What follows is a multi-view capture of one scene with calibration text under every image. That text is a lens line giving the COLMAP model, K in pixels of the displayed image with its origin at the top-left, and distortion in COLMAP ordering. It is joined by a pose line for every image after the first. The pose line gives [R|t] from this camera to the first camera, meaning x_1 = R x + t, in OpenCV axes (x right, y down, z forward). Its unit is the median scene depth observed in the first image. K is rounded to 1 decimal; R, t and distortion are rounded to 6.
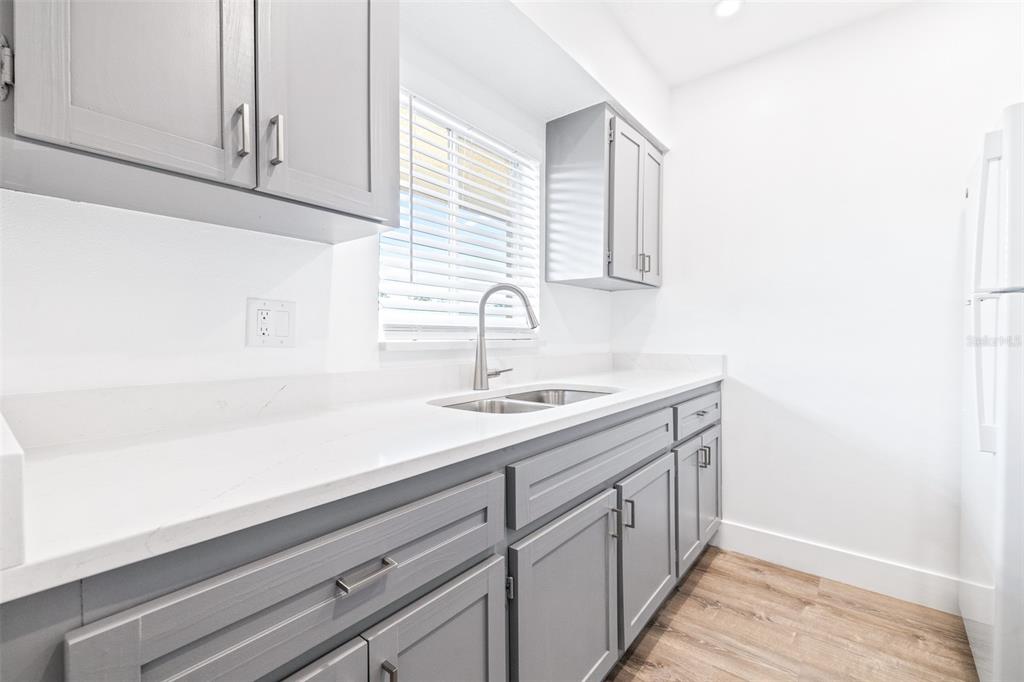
lens RADIAL K [[439.4, 0, 514.0], [0, 439.4, 348.4], [0, 0, 1]] dist [0.002018, -0.000276]
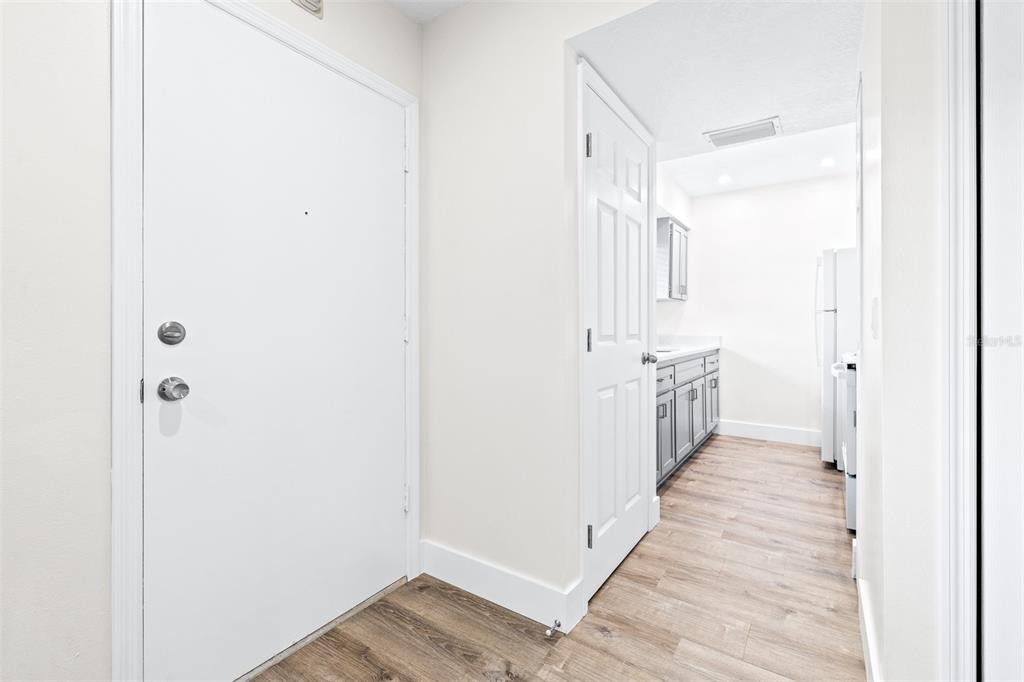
lens RADIAL K [[439.4, 0, 510.7], [0, 439.4, 341.5], [0, 0, 1]] dist [0.002018, -0.000276]
pose [[0.997177, -0.003805, 0.074984, -0.700869], [0.003936, 0.999991, -0.001598, 0.044923], [-0.074977, 0.001889, 0.997183, -1.036828]]
